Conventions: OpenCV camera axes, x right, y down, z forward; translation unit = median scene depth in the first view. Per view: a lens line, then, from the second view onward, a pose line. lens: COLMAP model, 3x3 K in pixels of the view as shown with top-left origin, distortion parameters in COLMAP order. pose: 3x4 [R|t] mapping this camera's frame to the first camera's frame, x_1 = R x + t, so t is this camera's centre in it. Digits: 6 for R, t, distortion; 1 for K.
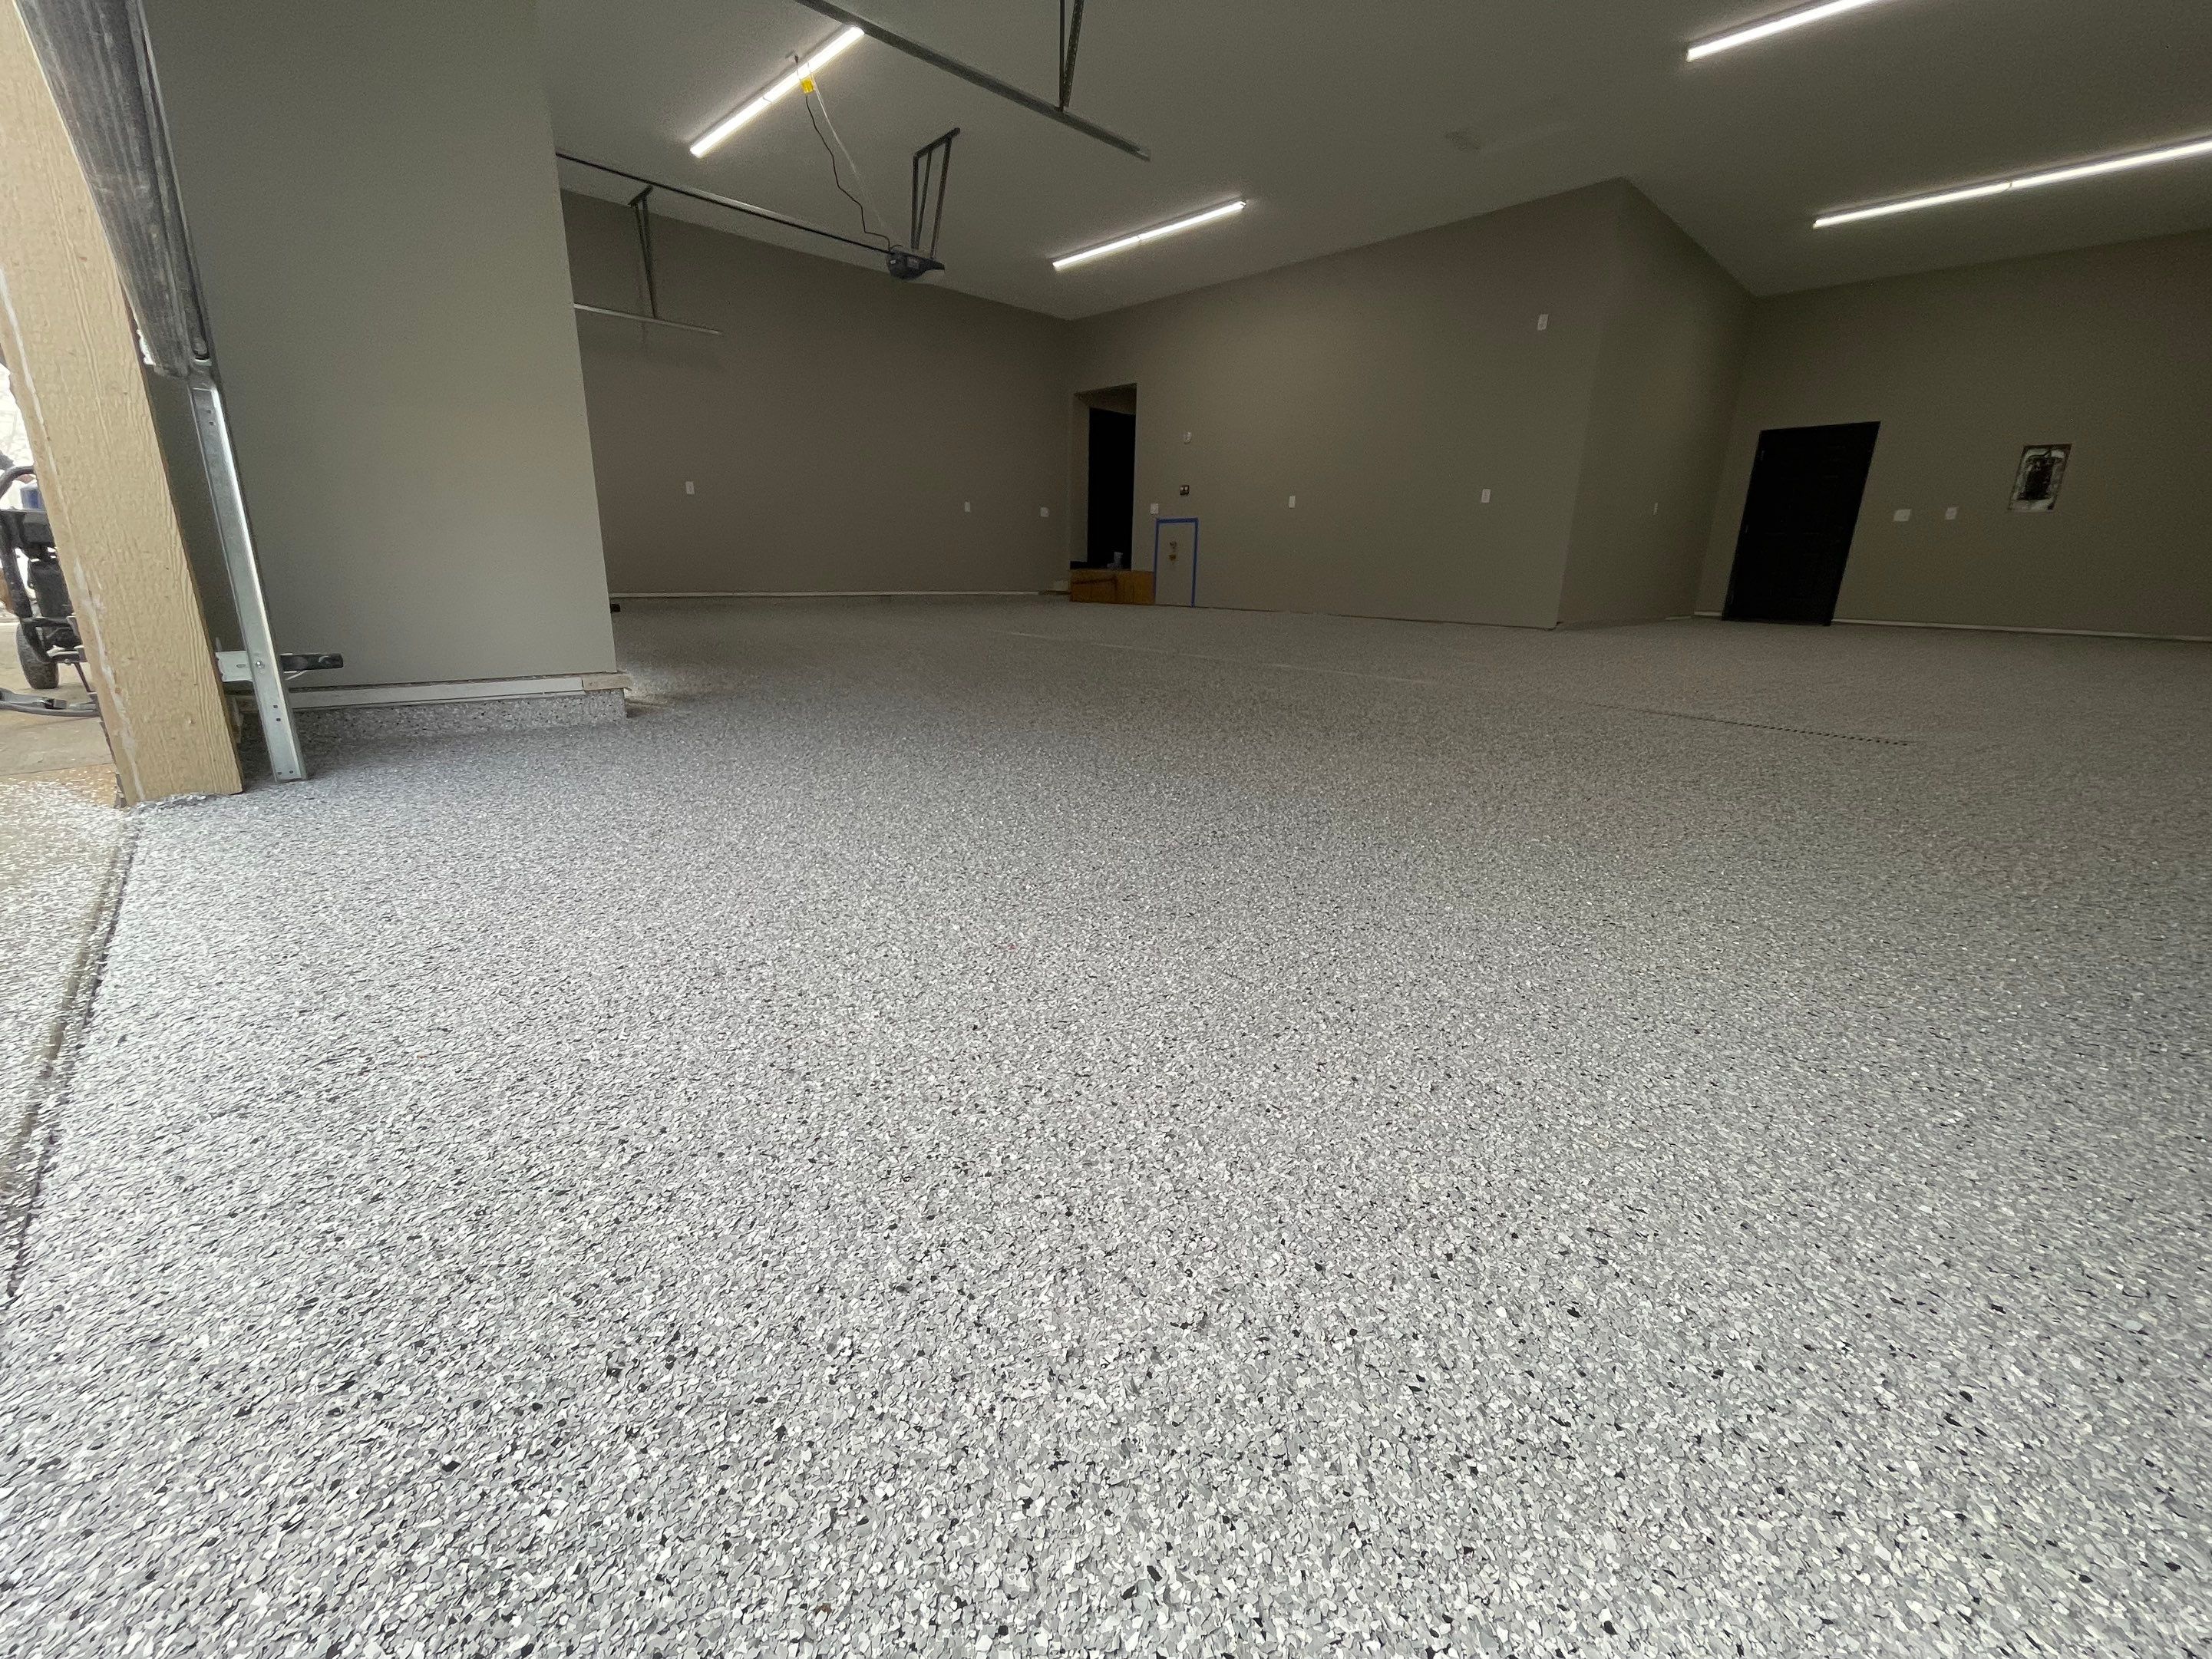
lens RADIAL K [[897.9, 0, 1104.4], [0, 897.9, 814.5], [0, 0, 1]] dist [-0.001233, -0.000356]
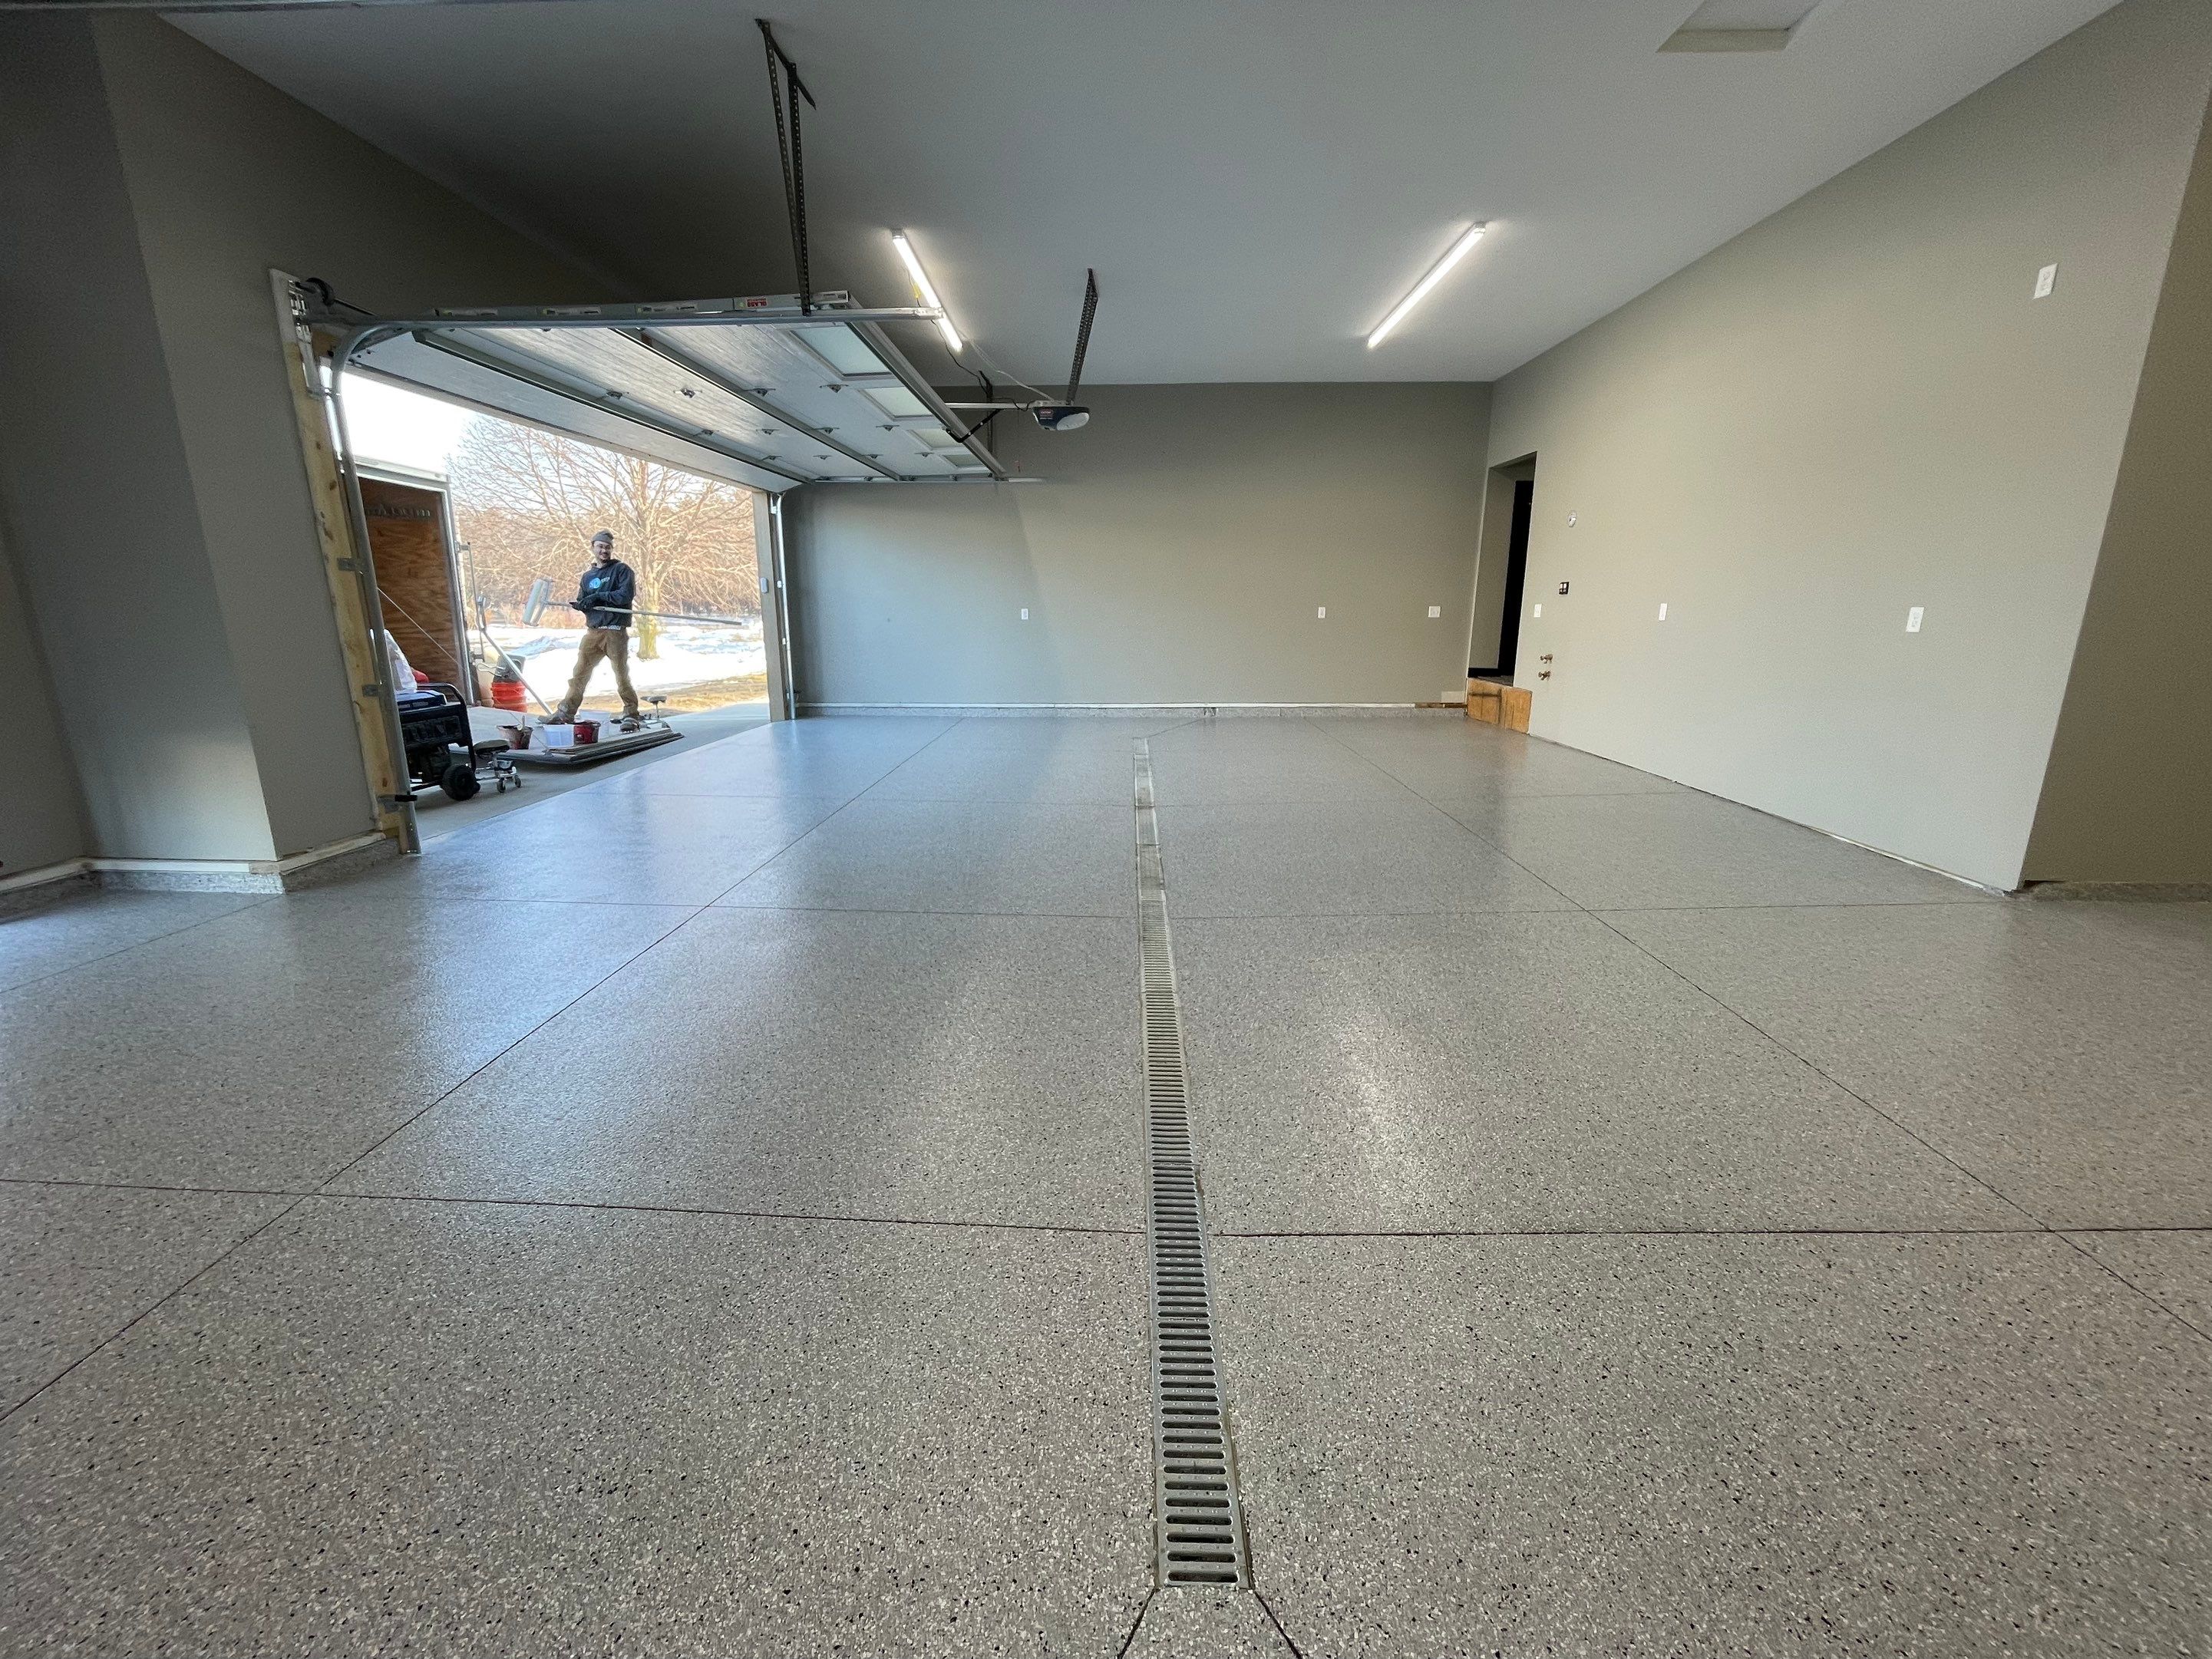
lens RADIAL K [[897.9, 0, 1102.9], [0, 897.9, 819.2], [0, 0, 1]] dist [-0.001233, -0.000356]
pose [[0.704811, 0.143784, -0.694670, 0.510048], [-0.172950, 0.984524, 0.028303, -0.183302], [0.687989, 0.100195, 0.718771, 0.323125]]
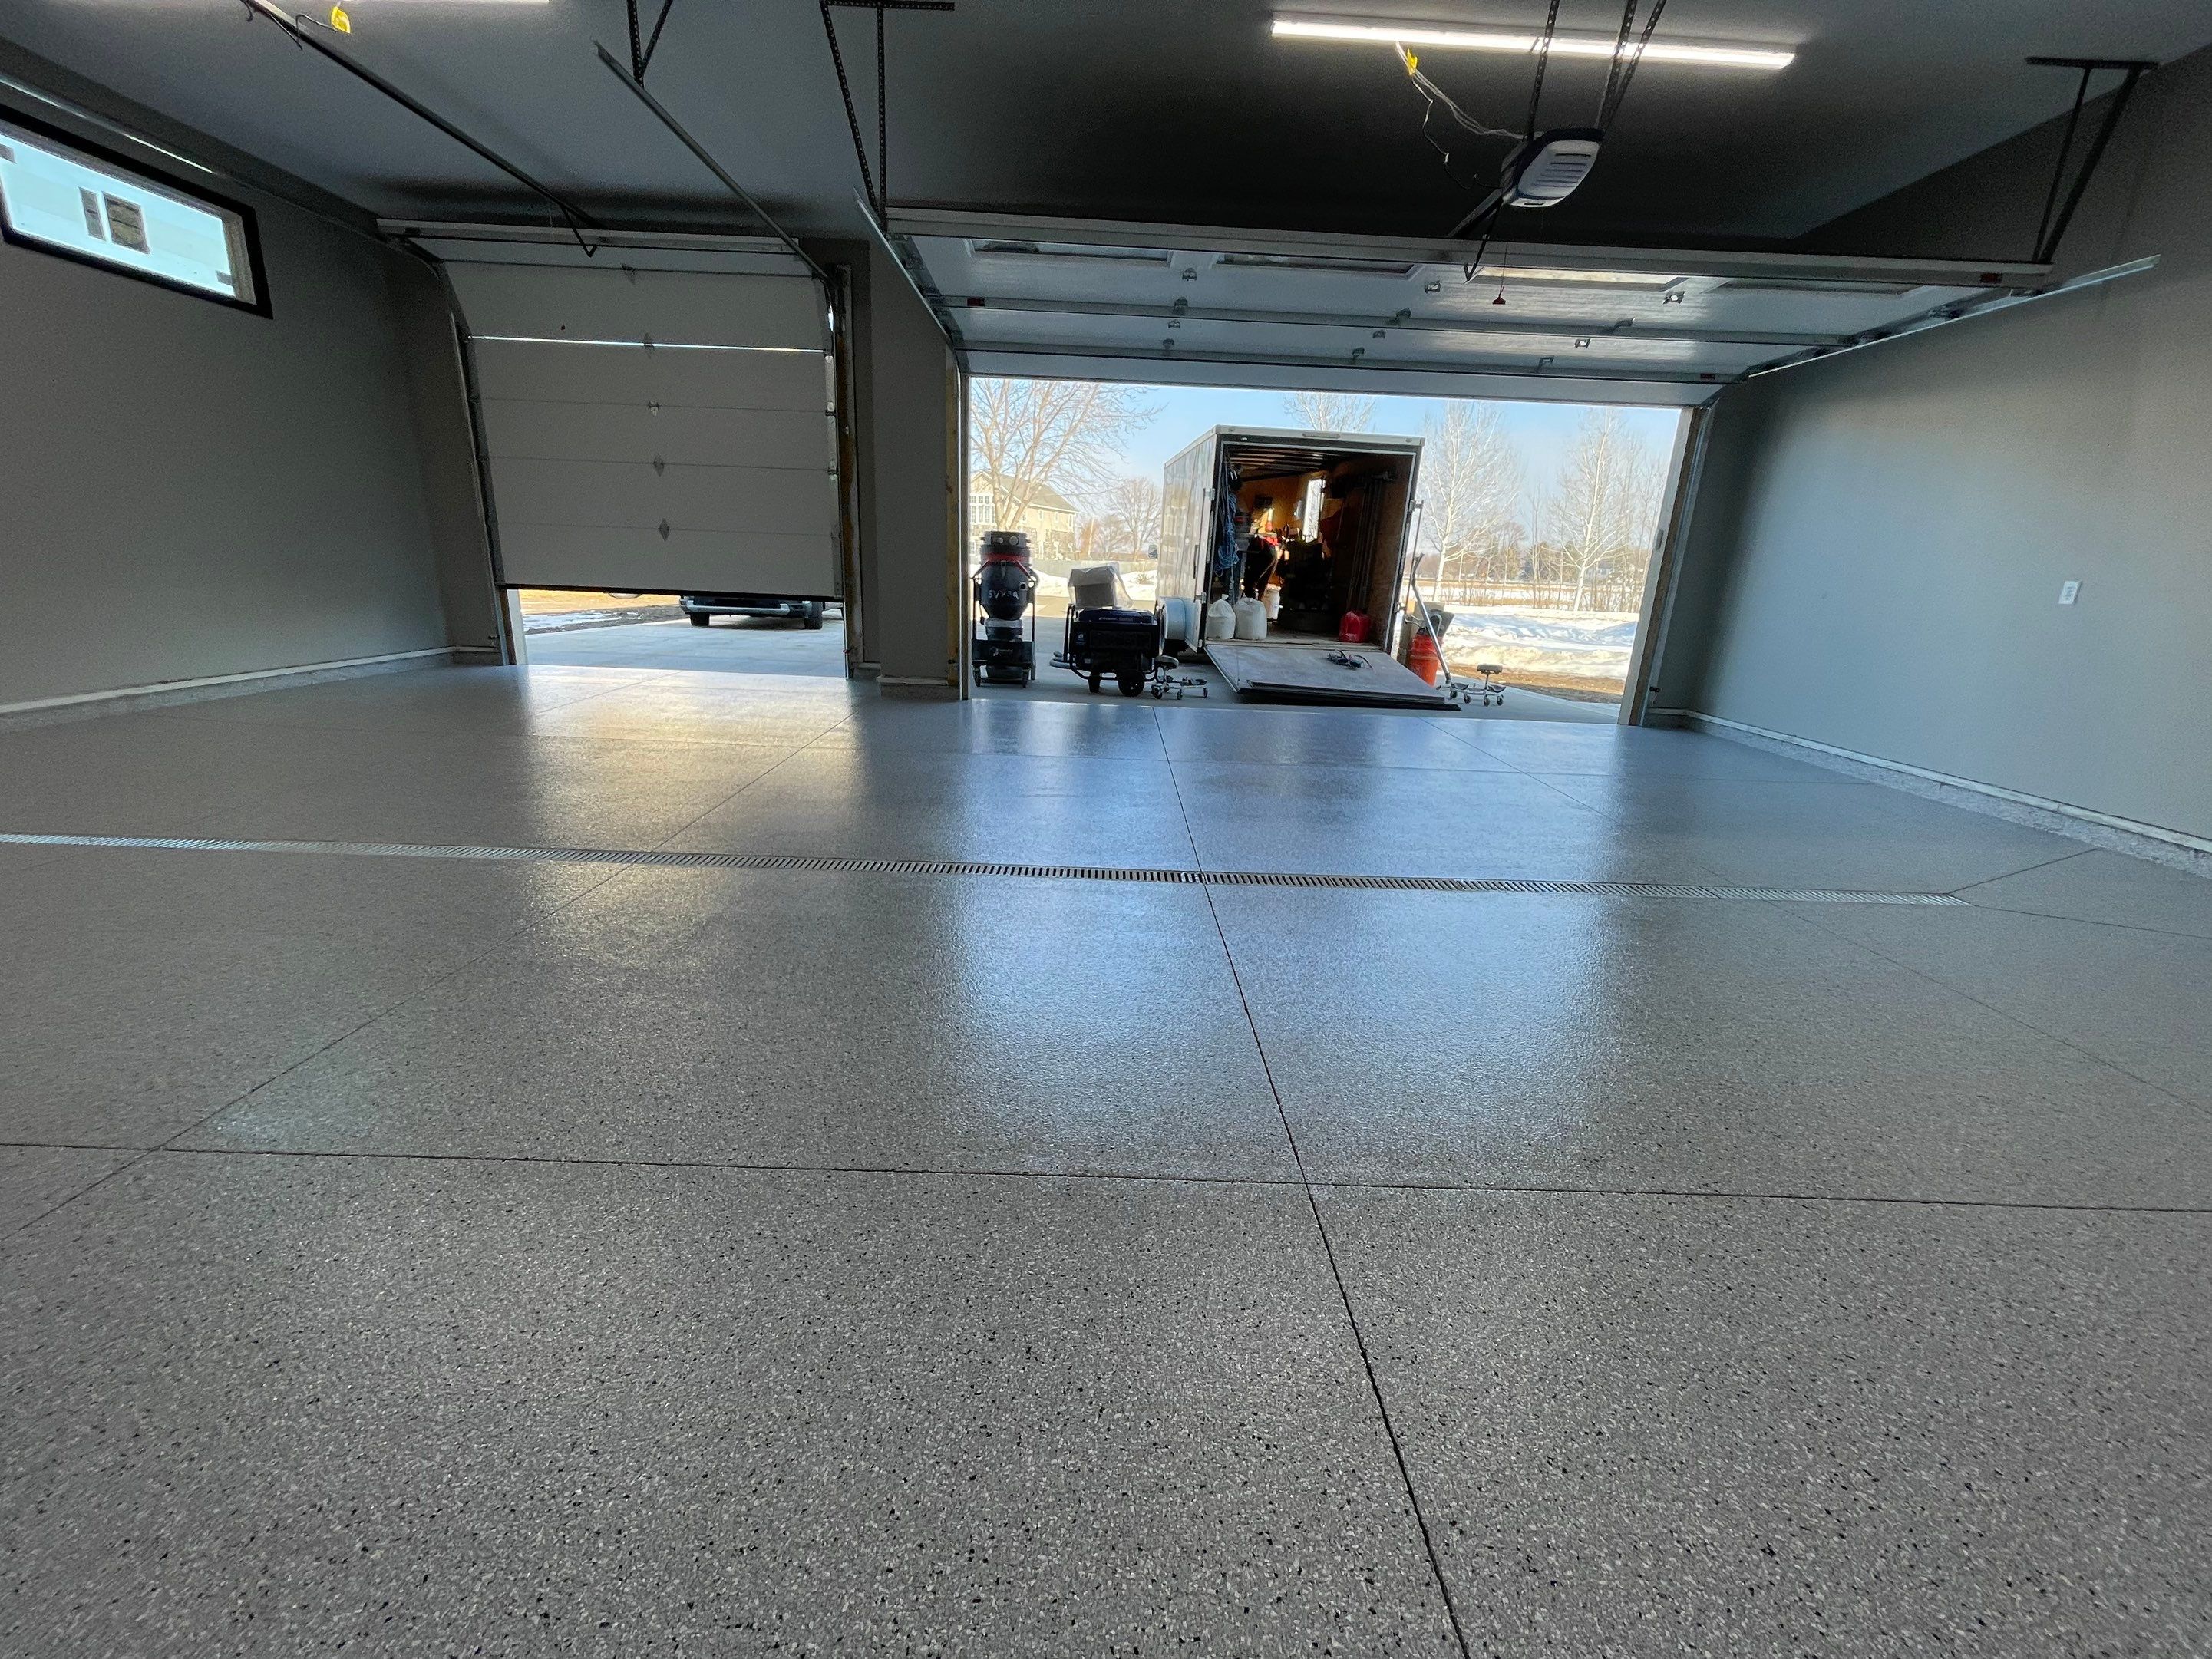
lens RADIAL K [[897.9, 0, 1103.8], [0, 897.9, 837.1], [0, 0, 1]] dist [-0.001233, -0.000356]
pose [[-0.674172, 0.162241, -0.720535, 0.382540], [-0.270396, 0.853626, 0.445206, -0.418510], [0.687298, 0.494975, -0.531621, 1.163281]]
